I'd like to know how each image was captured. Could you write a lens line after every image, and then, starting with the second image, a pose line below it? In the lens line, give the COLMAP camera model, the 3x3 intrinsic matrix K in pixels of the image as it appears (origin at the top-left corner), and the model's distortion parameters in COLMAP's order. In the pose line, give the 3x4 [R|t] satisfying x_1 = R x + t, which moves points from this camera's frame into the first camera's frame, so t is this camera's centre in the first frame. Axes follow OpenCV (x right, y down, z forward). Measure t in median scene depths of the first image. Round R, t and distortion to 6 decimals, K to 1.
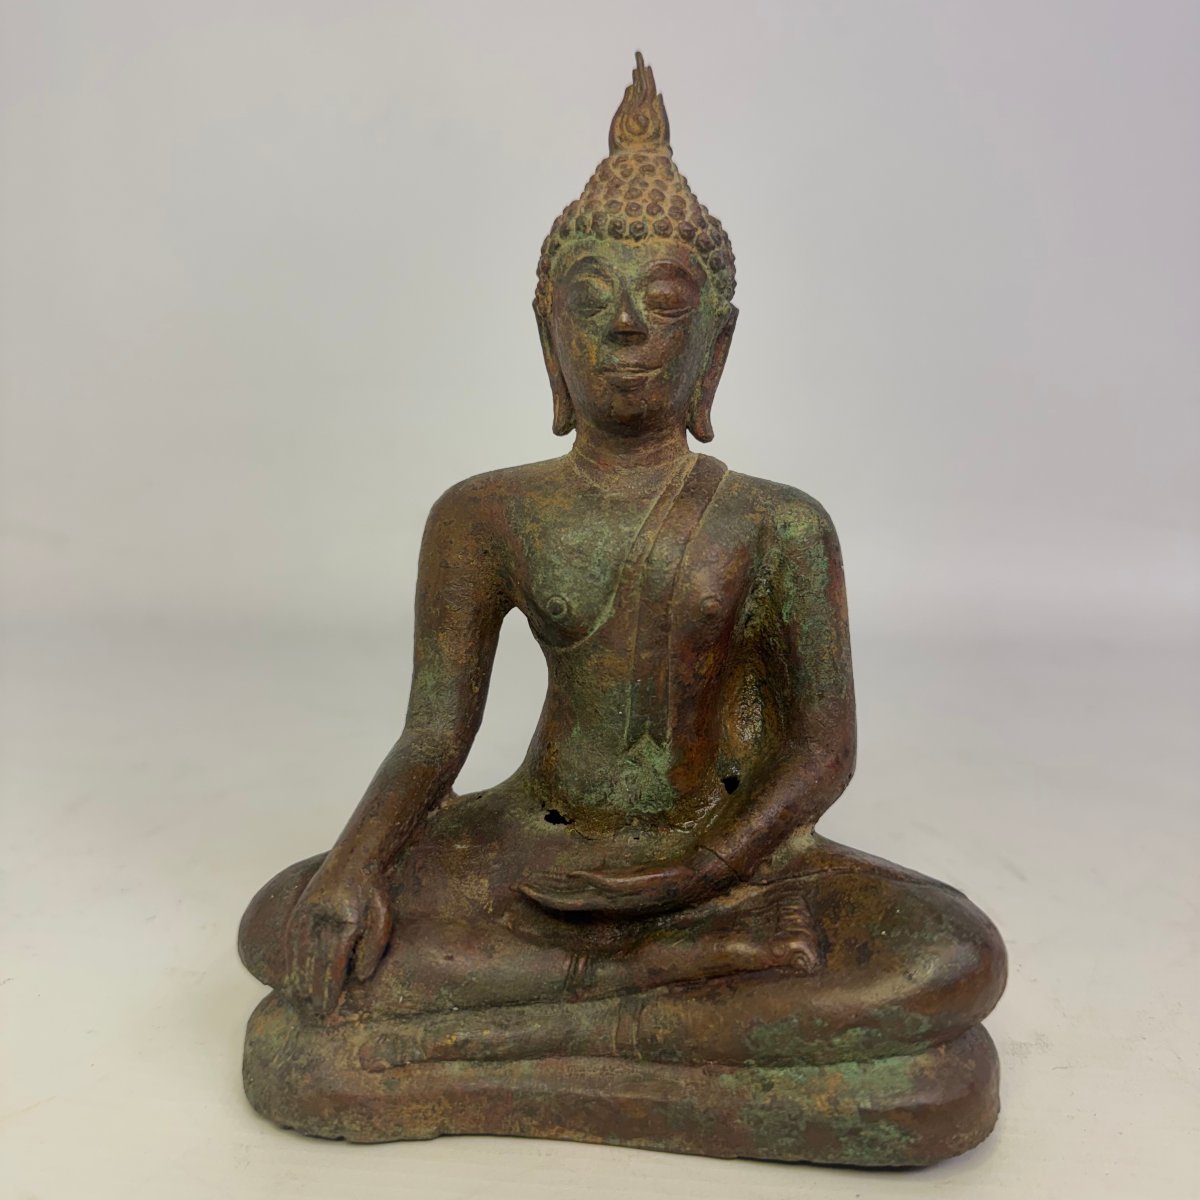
lens RADIAL K [[1168.5, 0, 600.0], [0, 1168.5, 600.0], [0, 0, 1]] dist [0.189669, -0.603330]
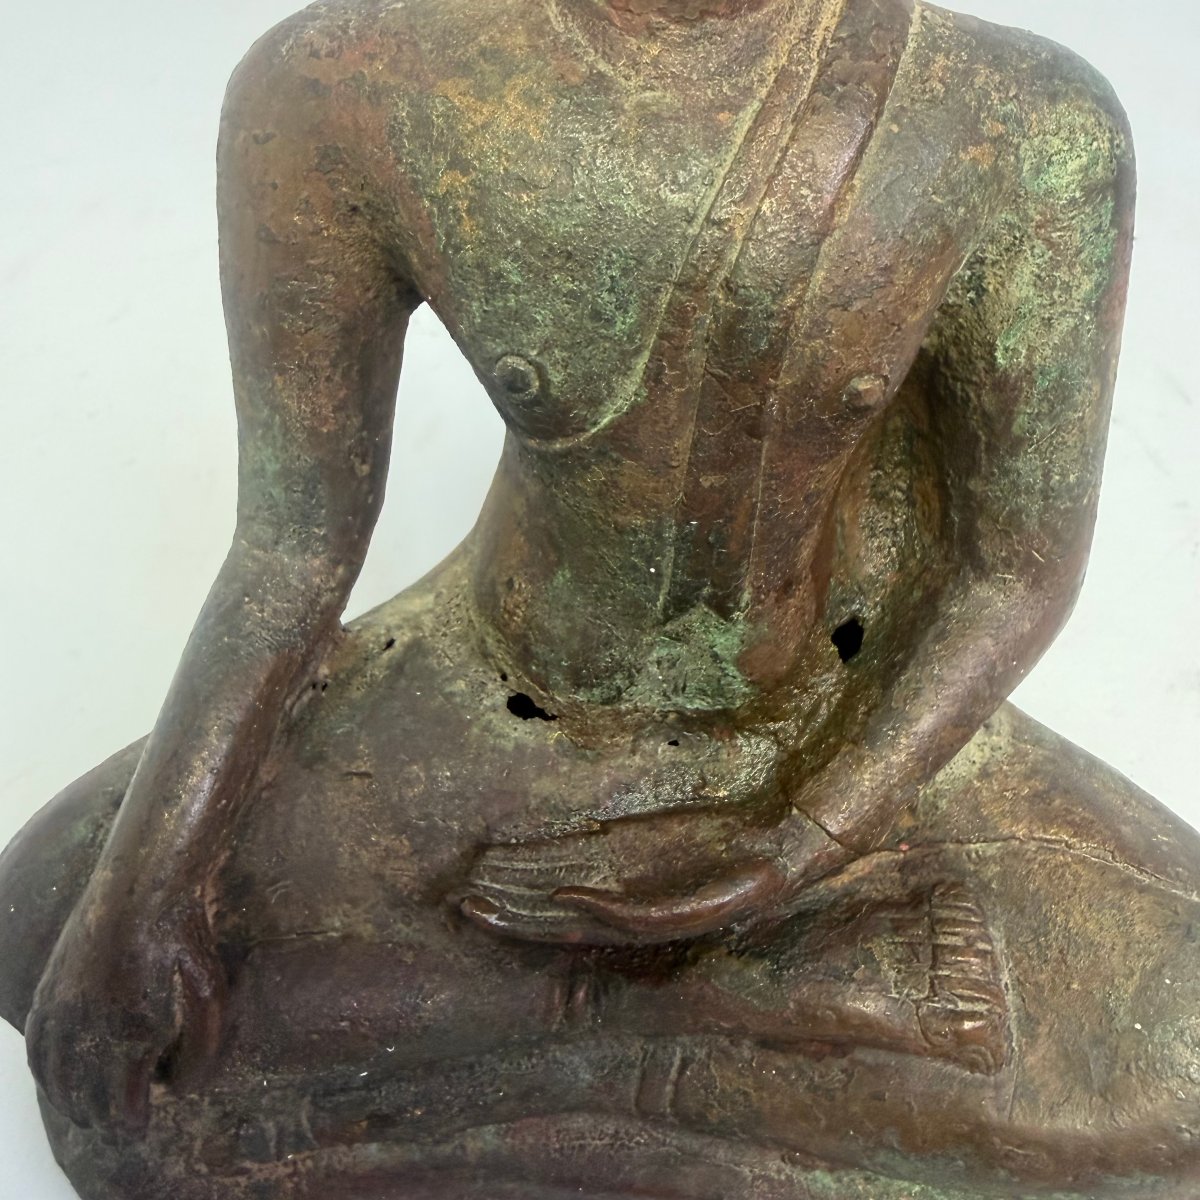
lens RADIAL K [[1165.7, 0, 596.8], [0, 1165.7, 507.0], [0, 0, 1]] dist [-0.000849, 0.014293]
pose [[0.999861, -0.005743, 0.015646, -0.013400], [-0.002515, 0.876000, 0.482304, -0.164618], [-0.016476, -0.482276, 0.875864, 0.585135]]
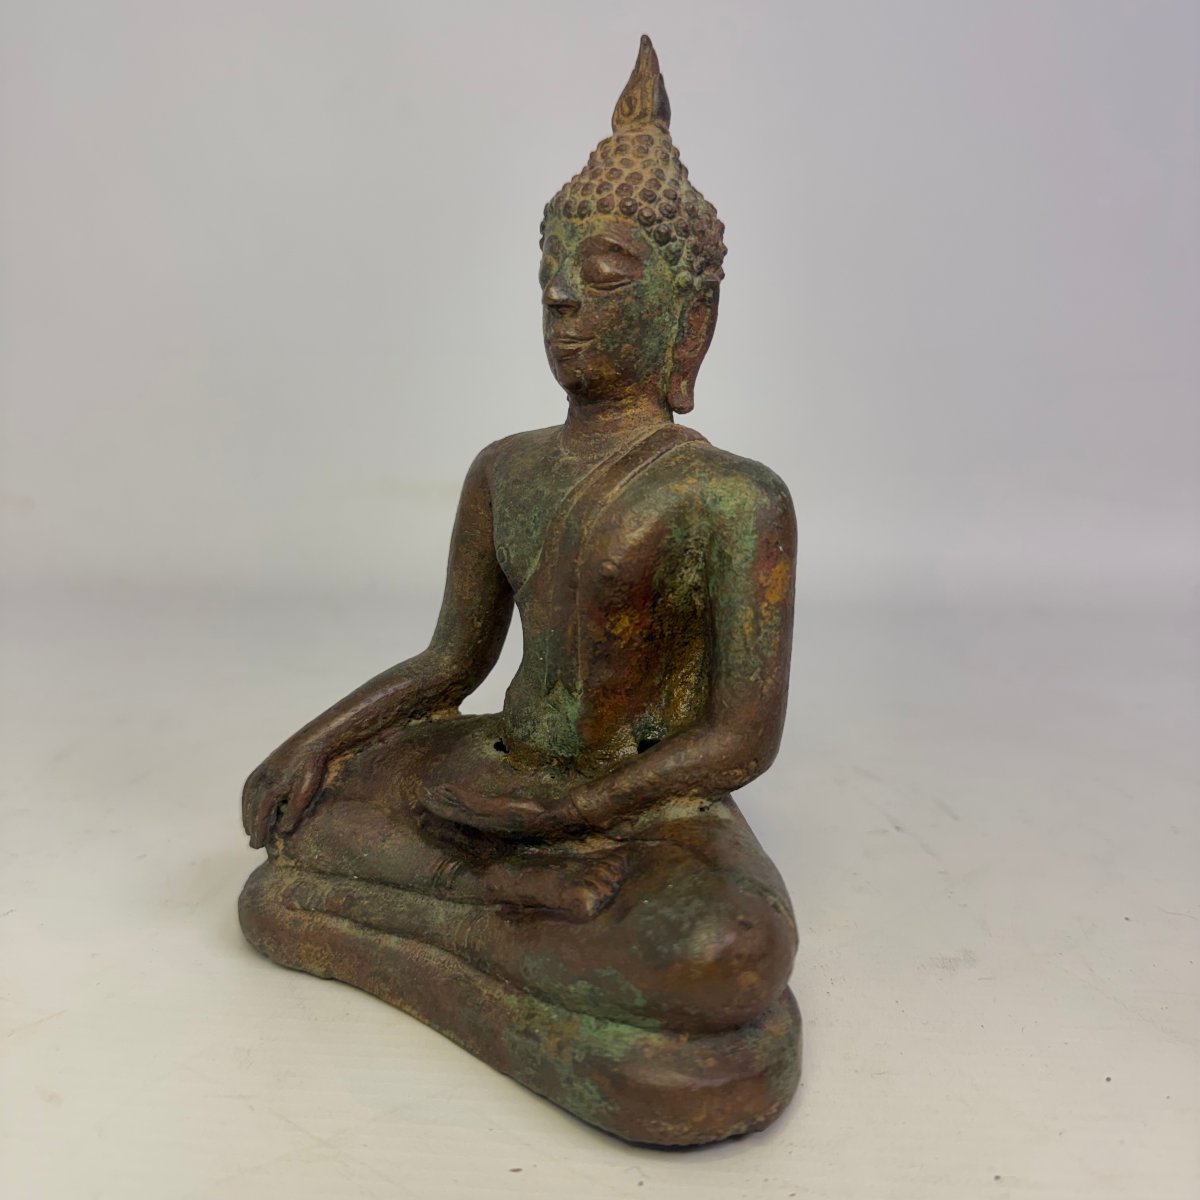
lens RADIAL K [[1168.5, 0, 600.0], [0, 1168.5, 600.0], [0, 0, 1]] dist [0.189669, -0.603330]
pose [[0.832730, 0.120665, -0.540370, 0.644621], [-0.111913, 0.992501, 0.049163, -0.017134], [0.542250, 0.019535, 0.839990, 0.118159]]
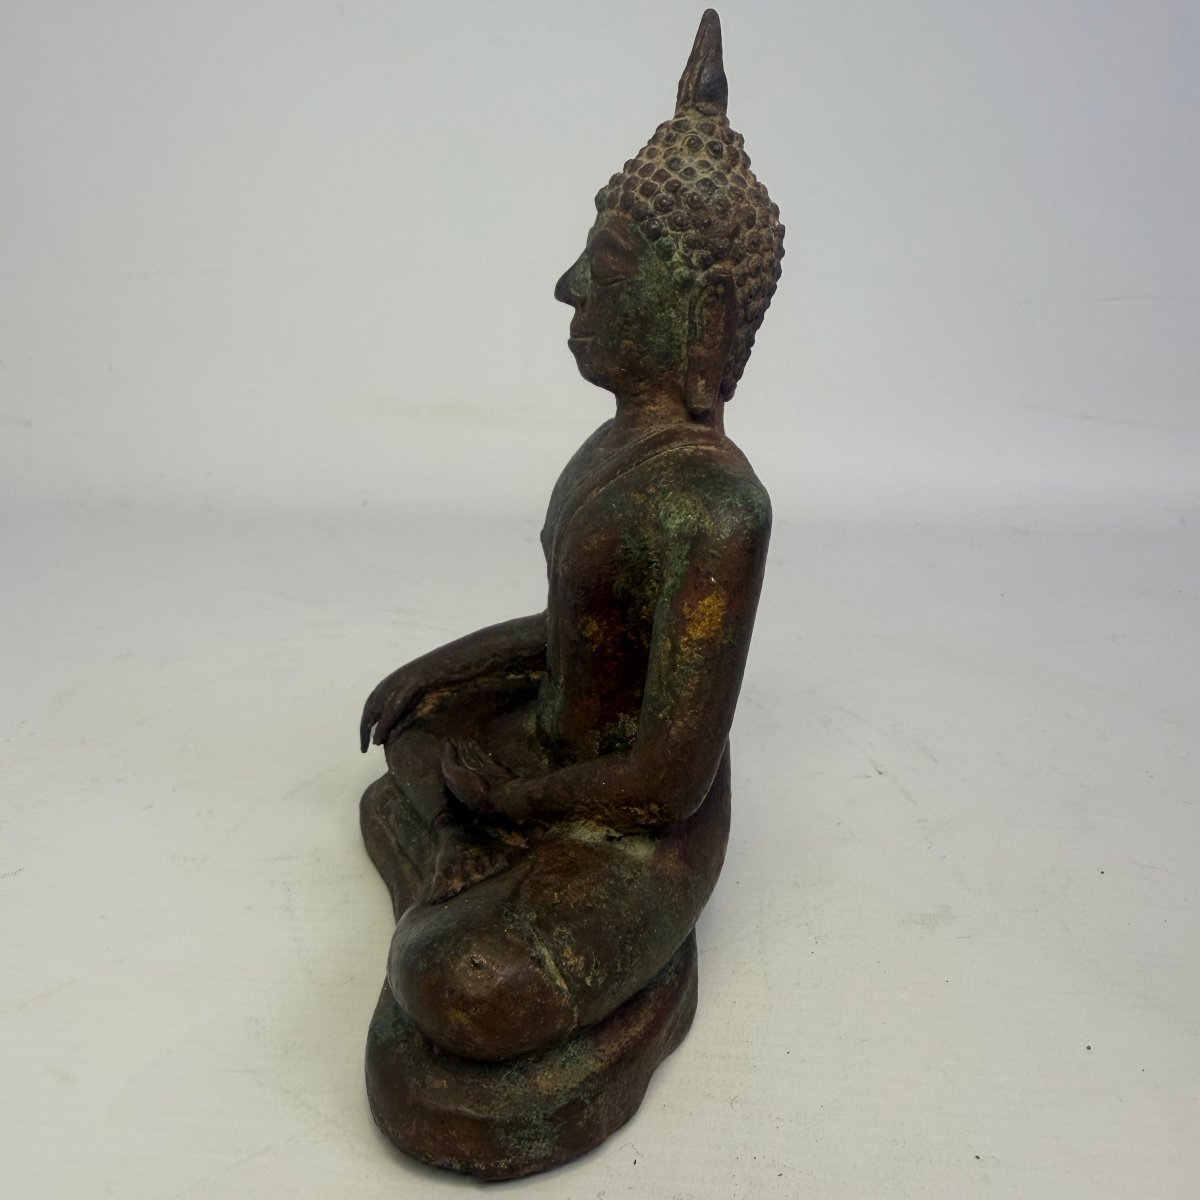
lens RADIAL K [[1165.7, 0, 596.8], [0, 1165.7, 507.0], [0, 0, 1]] dist [-0.000849, 0.014293]
pose [[0.299339, 0.212333, -0.930221, 1.016304], [-0.186057, 0.969199, 0.161358, -0.211995], [0.935831, 0.124773, 0.329625, 0.672629]]
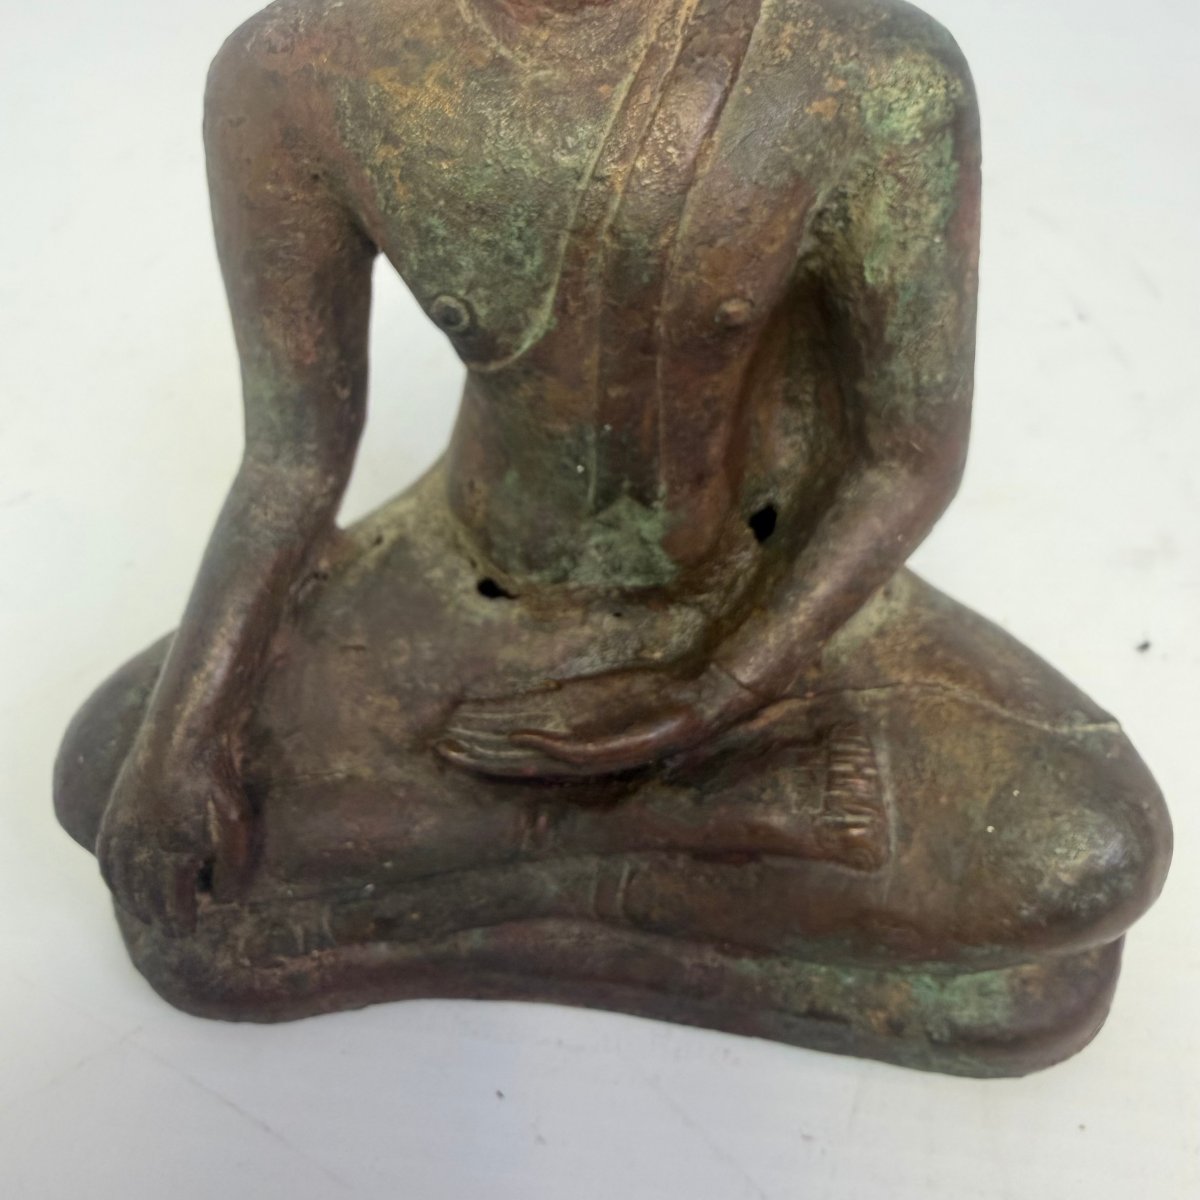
lens RADIAL K [[1165.7, 0, 596.8], [0, 1165.7, 507.0], [0, 0, 1]] dist [-0.000849, 0.014293]
pose [[0.998415, -0.040793, -0.038766, 0.048298], [0.055316, 0.838035, 0.542804, -0.207984], [0.010345, -0.544089, 0.838964, 0.496482]]
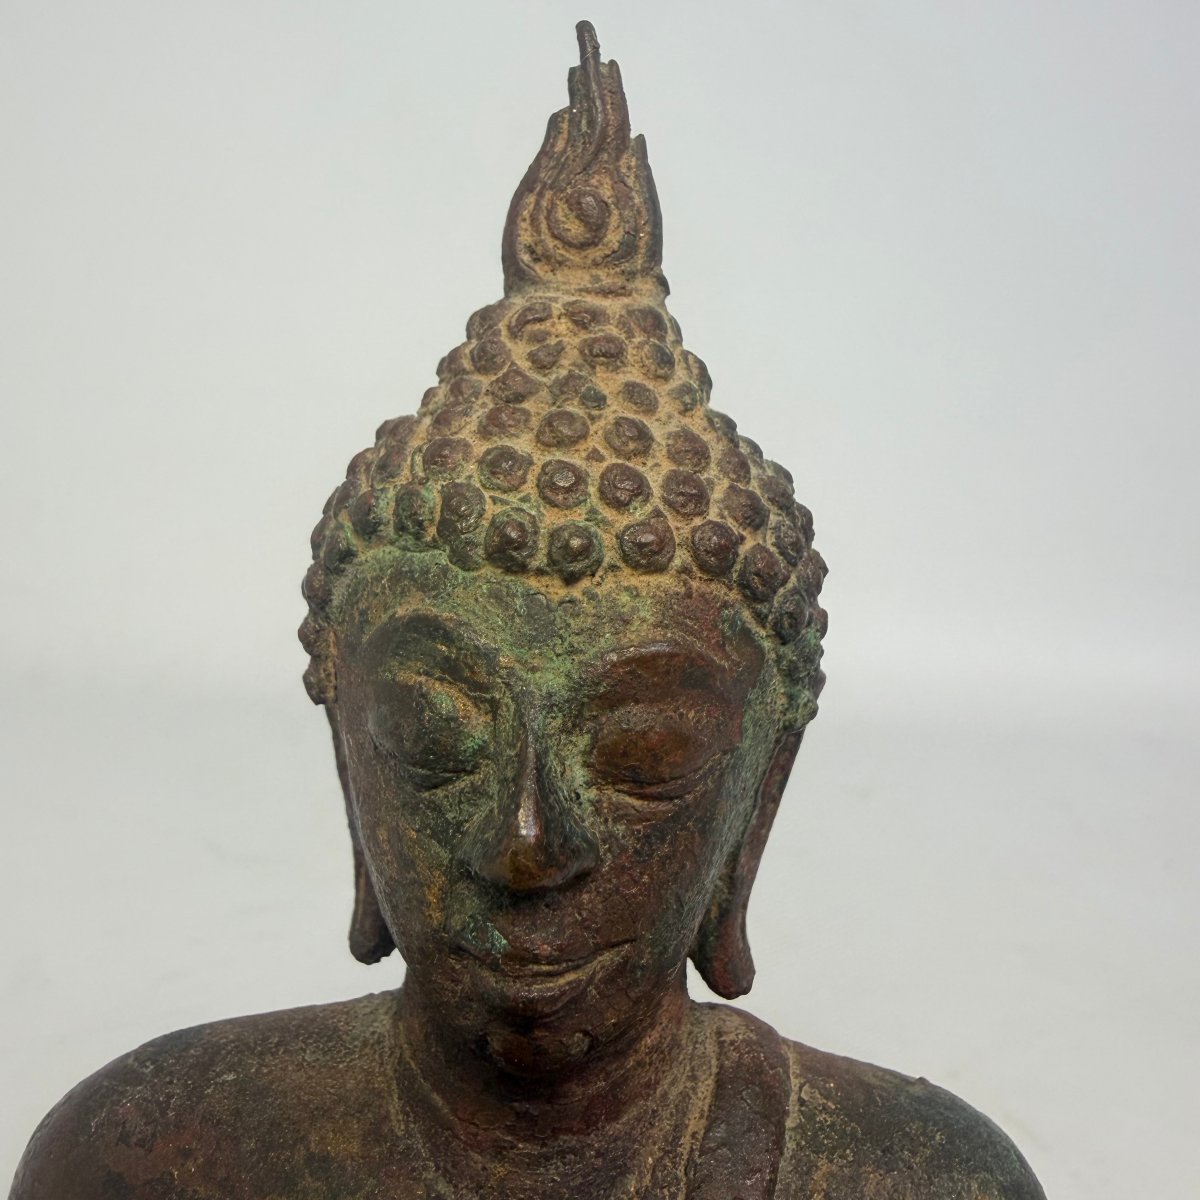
lens RADIAL K [[1186.4, 0, 595.4], [0, 1186.4, 506.5], [0, 0, 1]] dist [0.019461, 0.006843]
pose [[0.998310, 0.022131, 0.053742, 0.019396], [-0.021219, 0.999622, -0.017496, -0.311776], [-0.054109, 0.016326, 0.998402, 0.644048]]
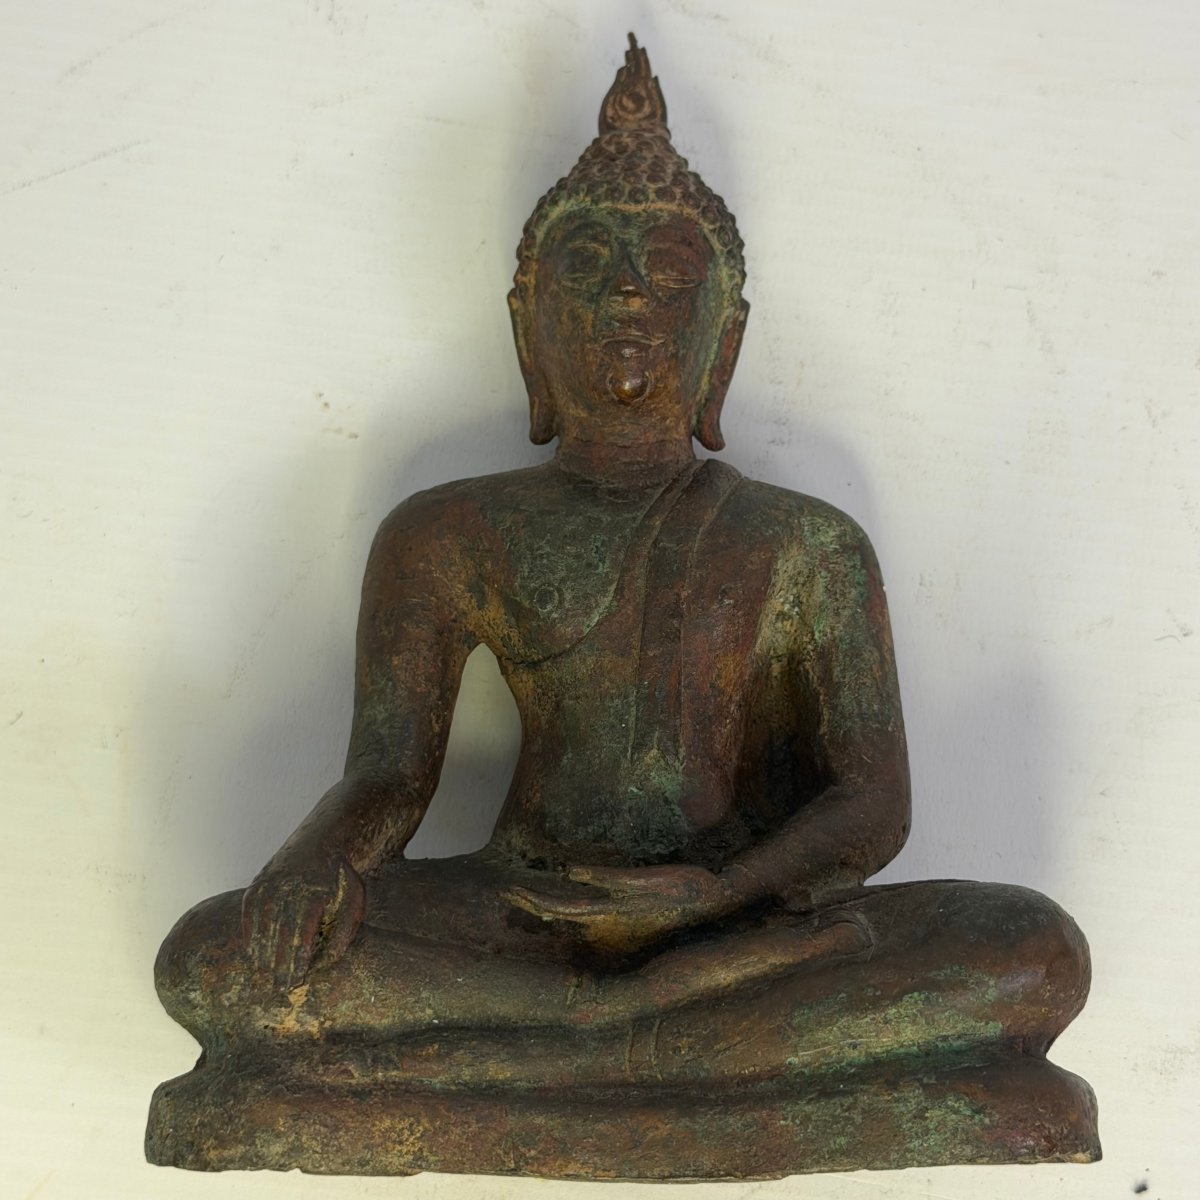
lens RADIAL K [[2690.5, 0, 600.0], [0, 2690.5, 600.0], [0, 0, 1]] dist [0.085224, 0.140719]
pose [[0.997193, 0.015698, 0.073213, -0.138964], [0.009687, 0.942511, -0.334034, 0.646814], [-0.074248, 0.333806, 0.939713, -0.805989]]
